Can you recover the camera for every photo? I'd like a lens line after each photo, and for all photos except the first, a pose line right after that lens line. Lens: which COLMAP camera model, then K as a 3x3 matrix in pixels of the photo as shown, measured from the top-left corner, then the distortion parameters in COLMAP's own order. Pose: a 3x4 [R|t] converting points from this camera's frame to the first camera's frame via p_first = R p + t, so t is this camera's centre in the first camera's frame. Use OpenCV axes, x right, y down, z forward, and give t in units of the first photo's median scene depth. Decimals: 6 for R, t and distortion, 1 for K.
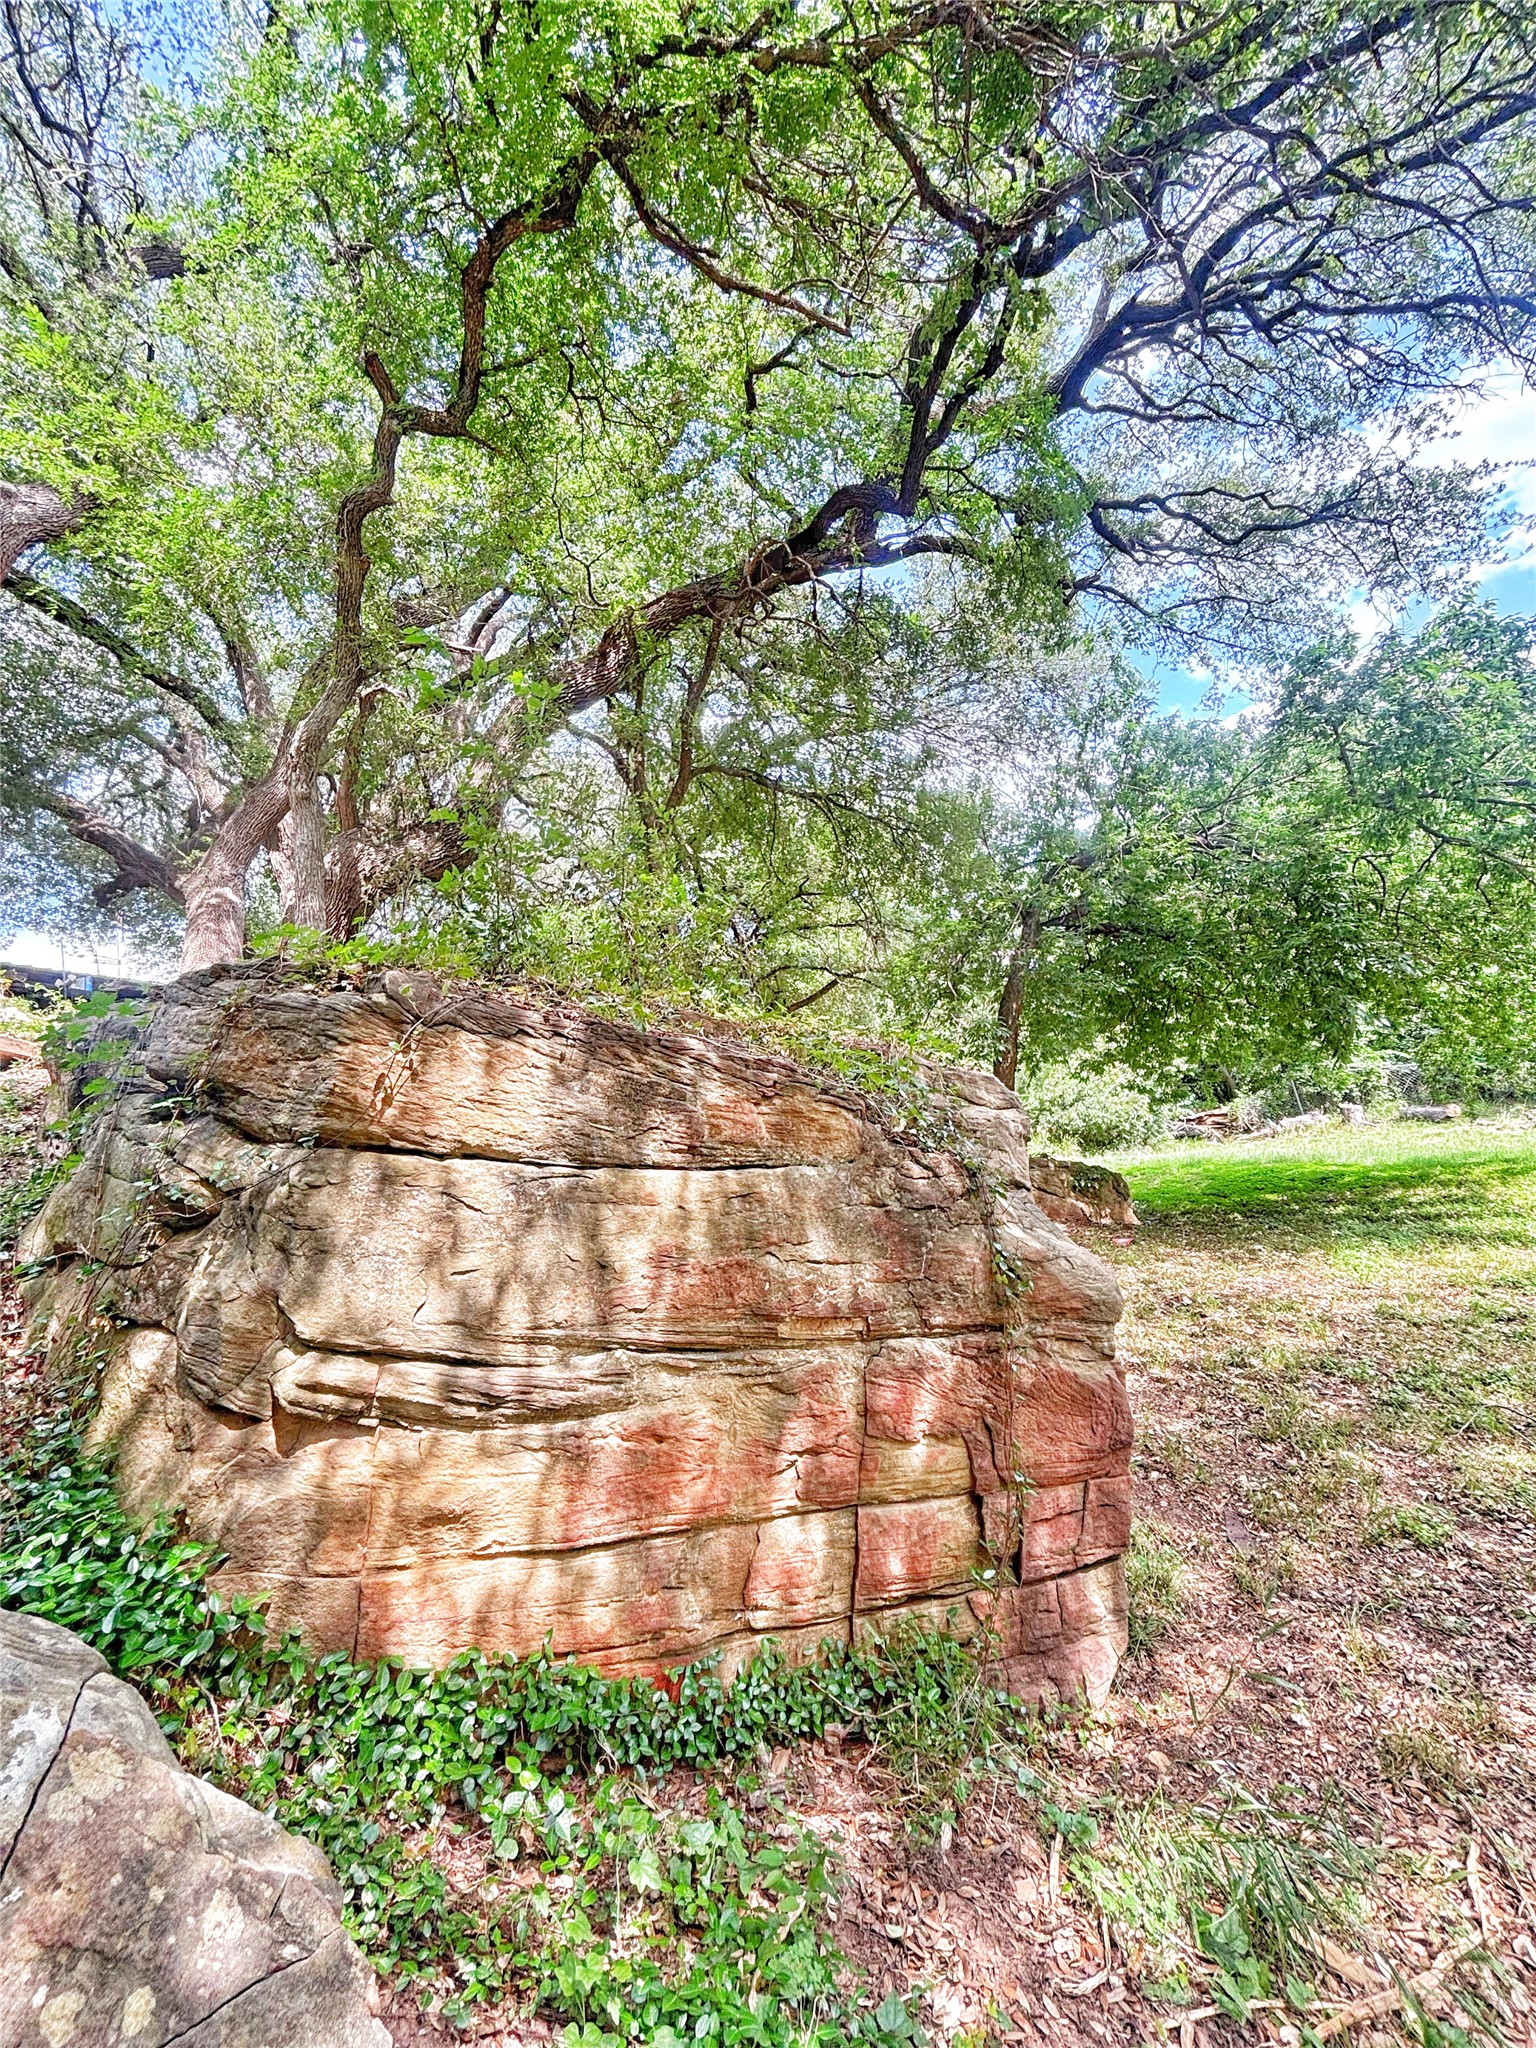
lens RADIAL K [[833.3, 0, 751.1], [0, 833.3, 1010.6], [0, 0, 1]] dist [-0.003783, 0.000764]
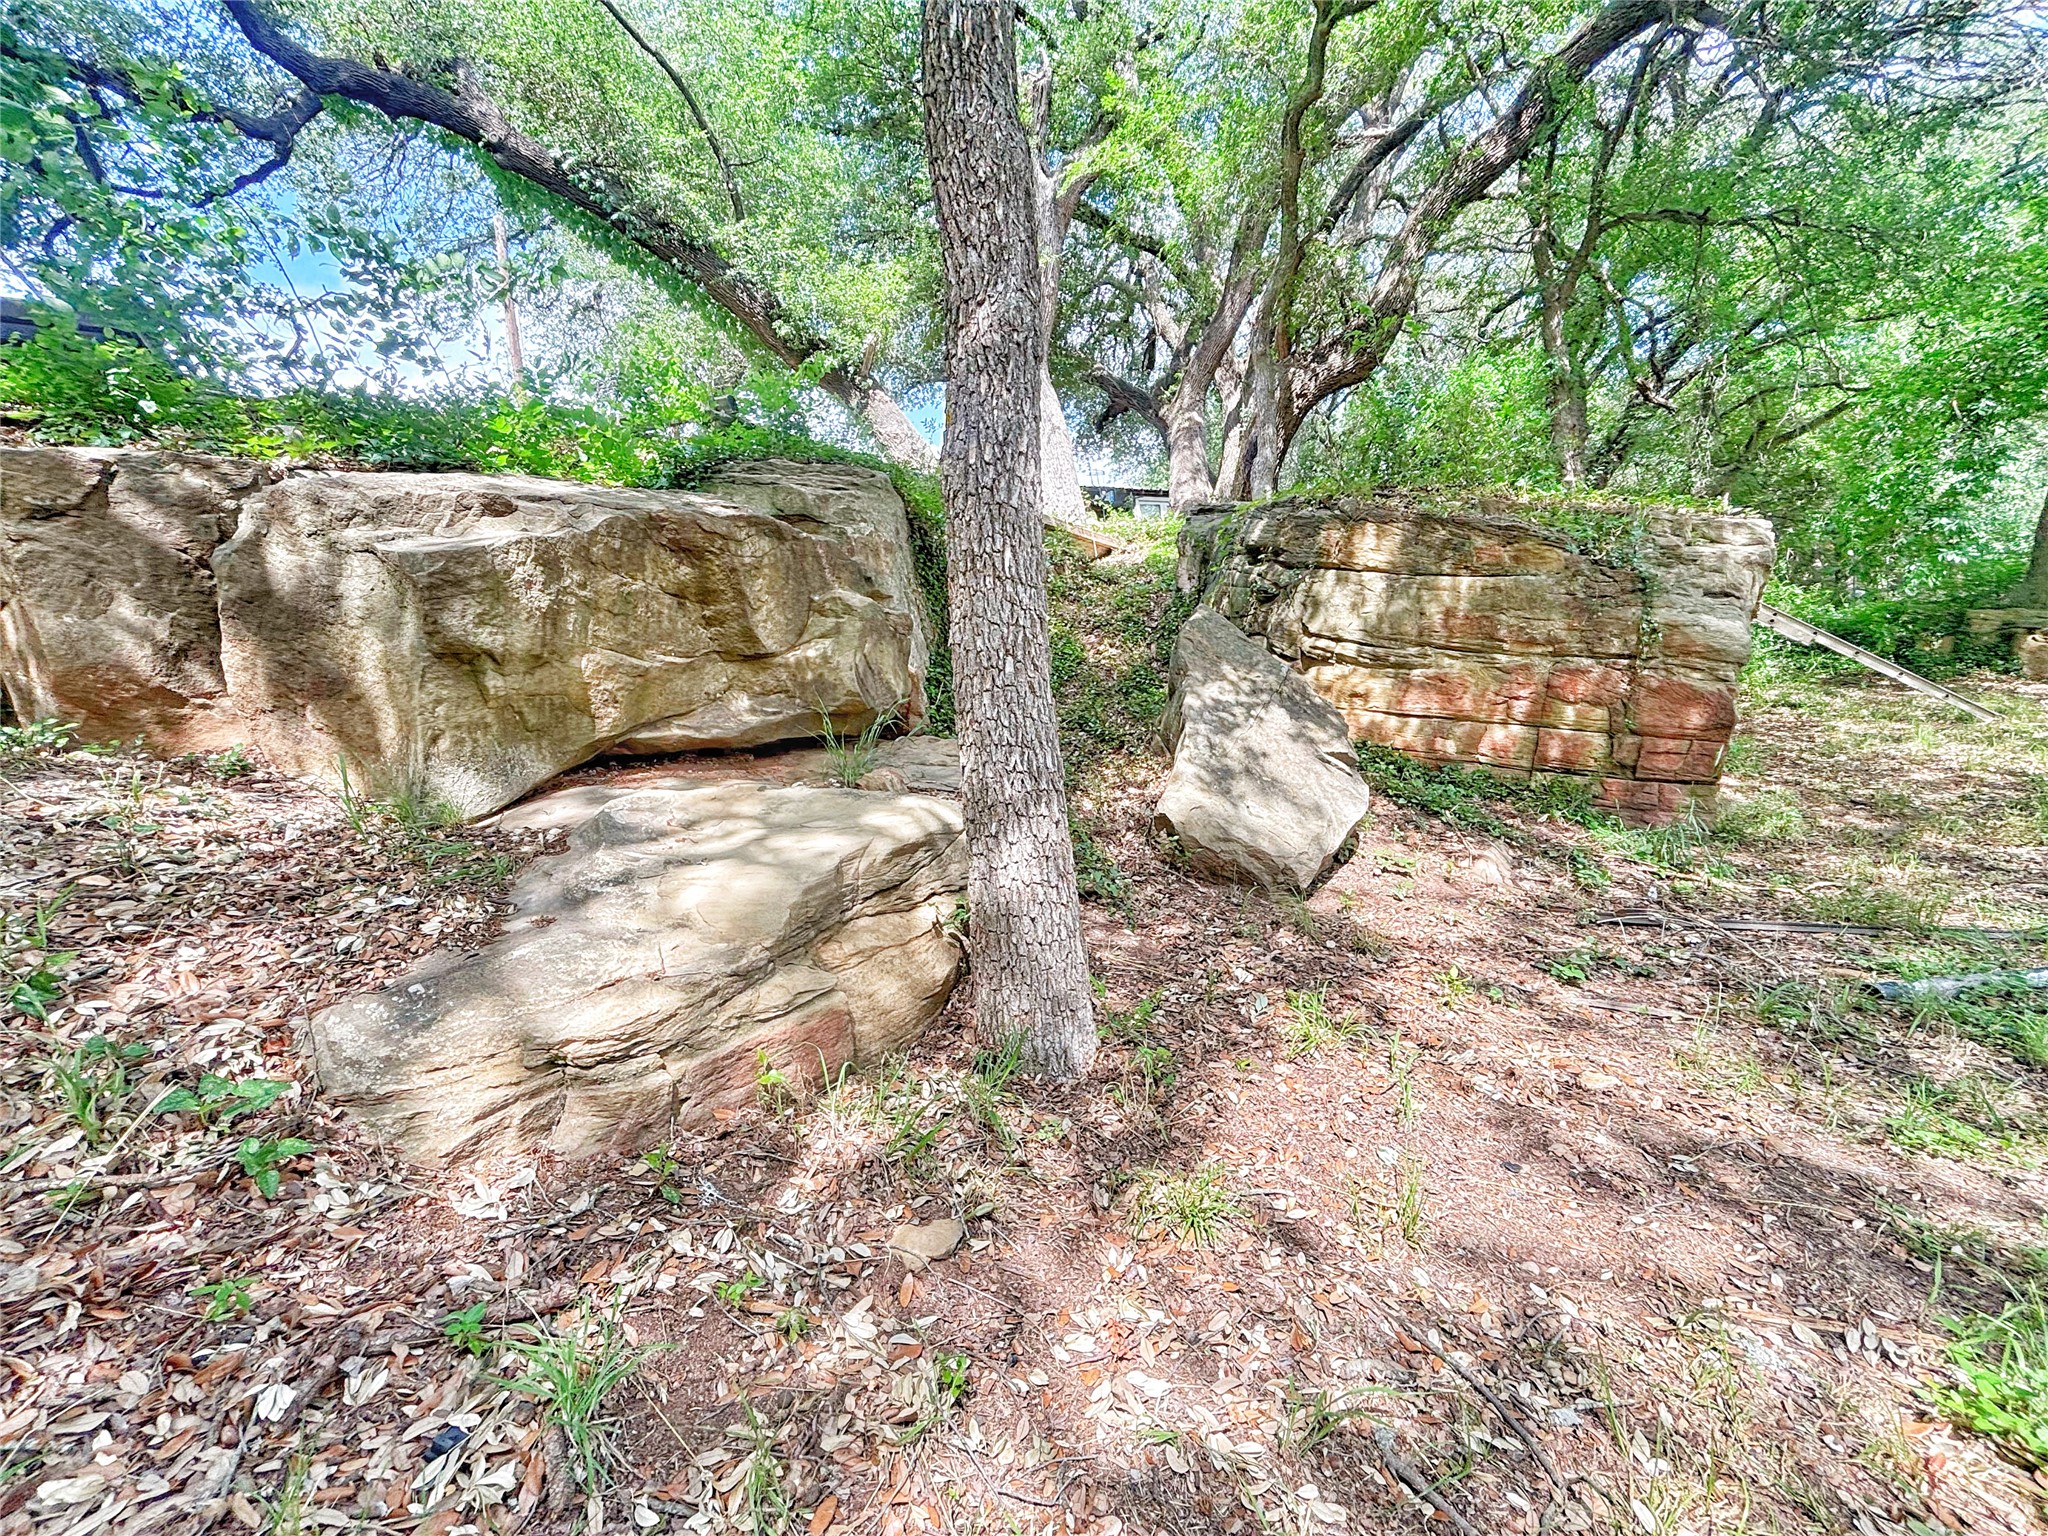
lens RADIAL K [[833.3, 0, 1020.3], [0, 833.3, 769.2], [0, 0, 1]] dist [-0.003783, 0.000764]
pose [[0.751580, 0.123237, -0.648028, 0.612734], [0.095807, 0.951583, 0.292082, -0.104500], [0.652647, -0.281609, 0.703383, -1.739673]]
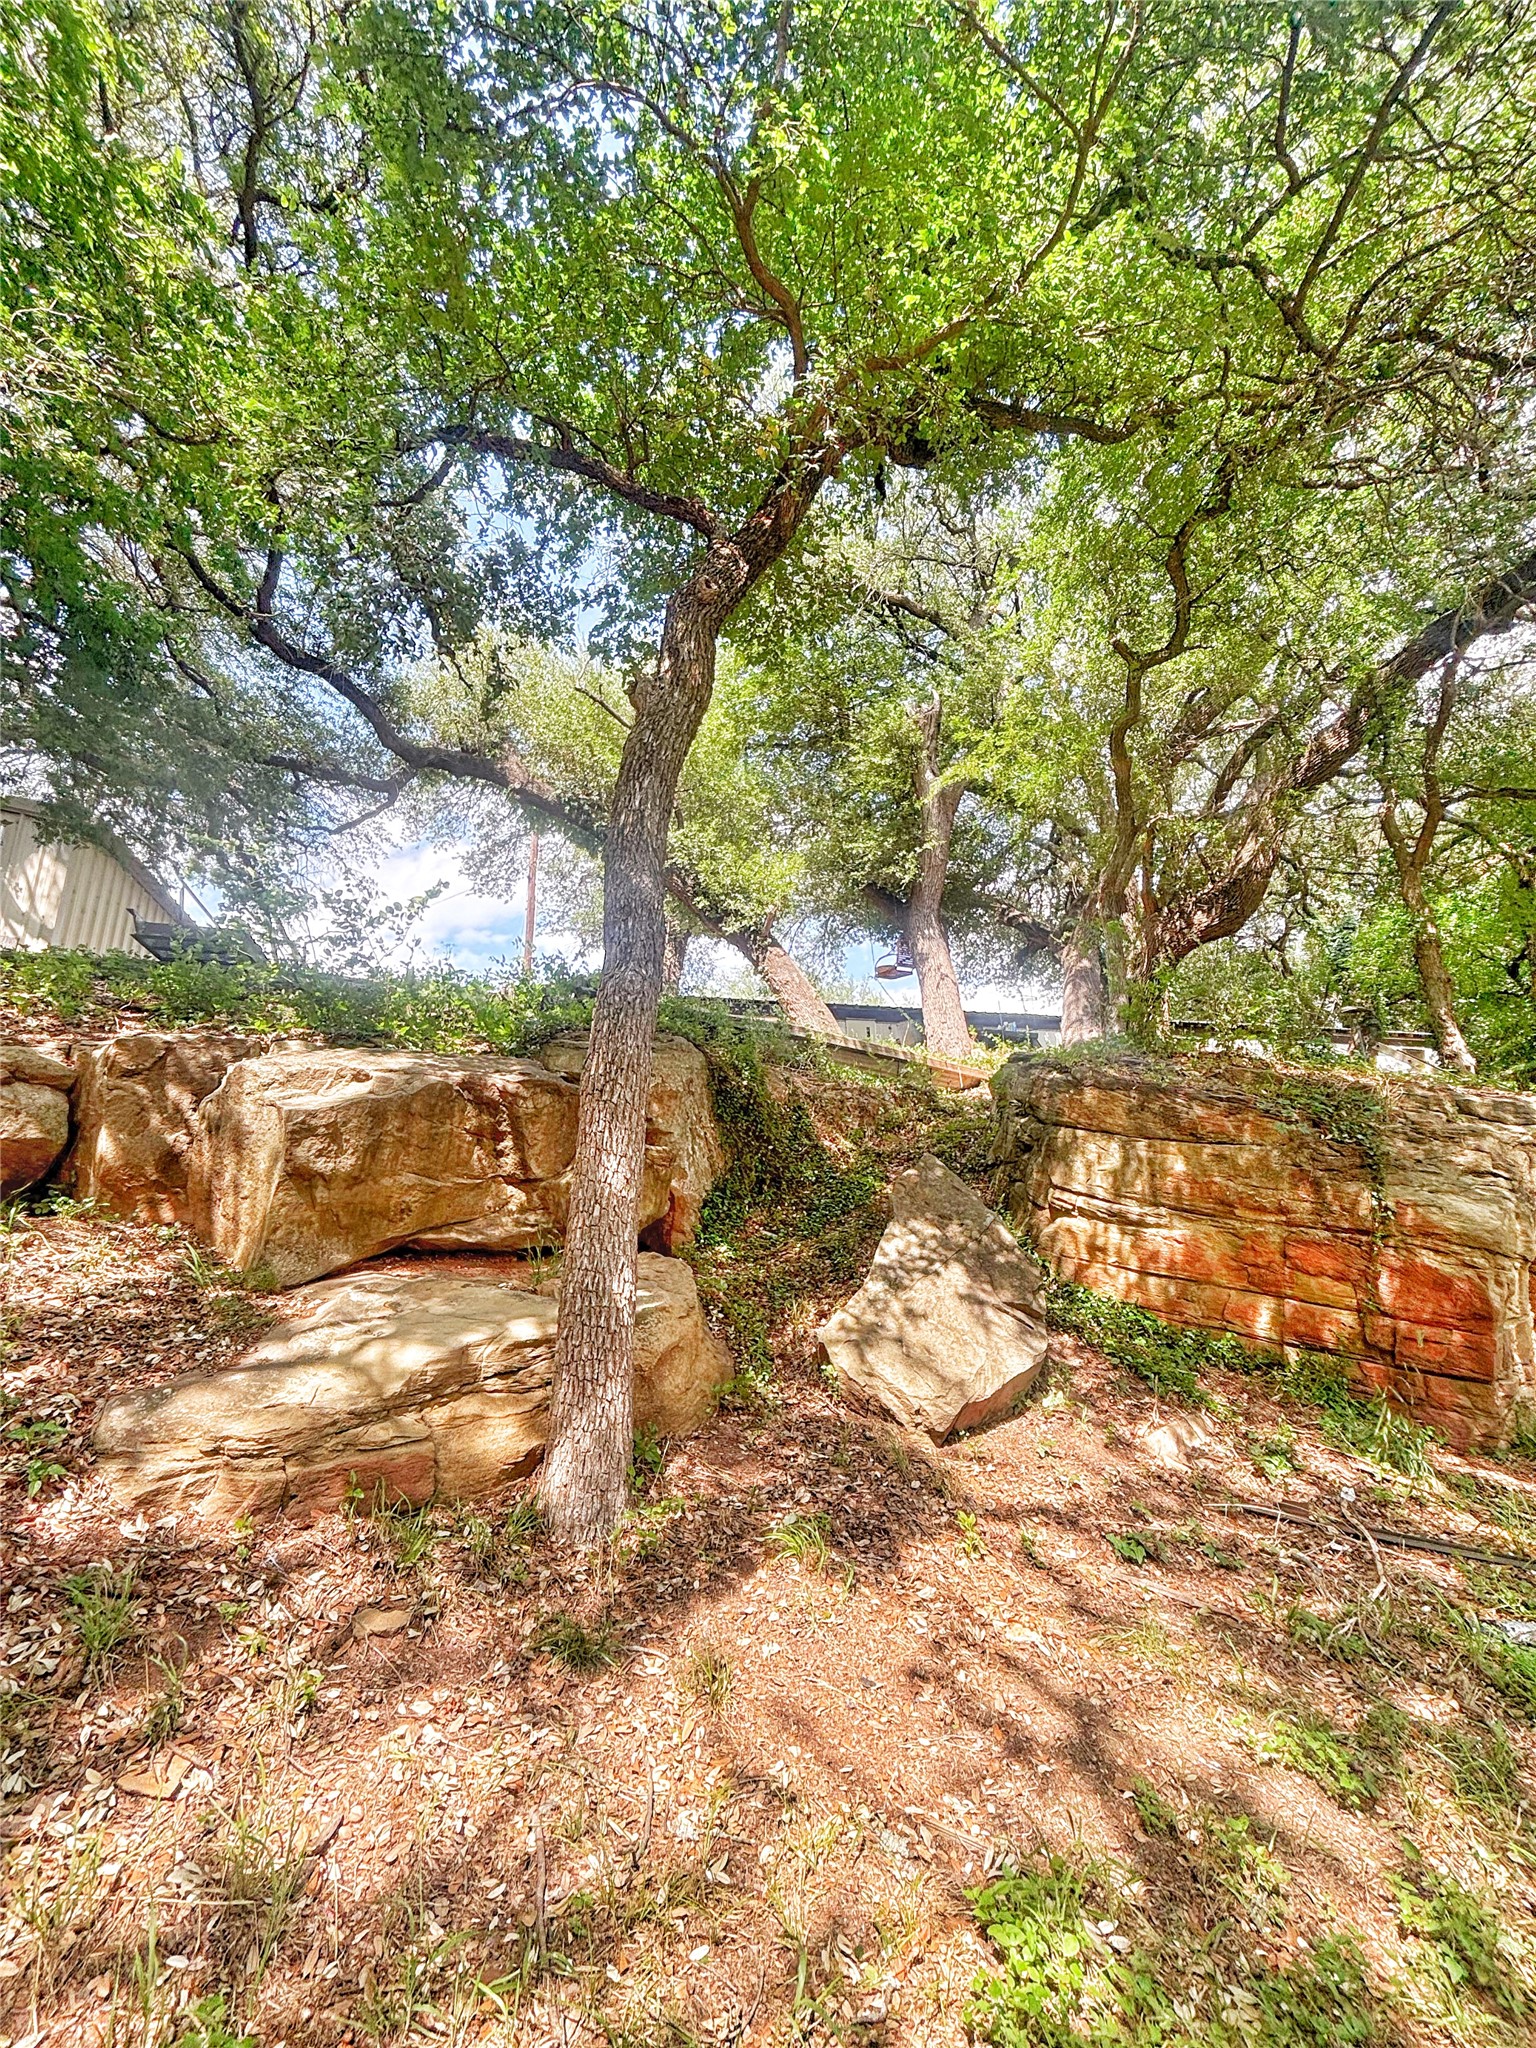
lens RADIAL K [[833.3, 0, 772.8], [0, 833.3, 1017.9], [0, 0, 1]] dist [-0.003783, 0.000764]
pose [[0.564626, -0.067667, -0.822568, 1.387966], [0.072587, 0.996843, -0.032179, -0.206005], [0.822149, -0.041539, 0.567755, -1.537309]]
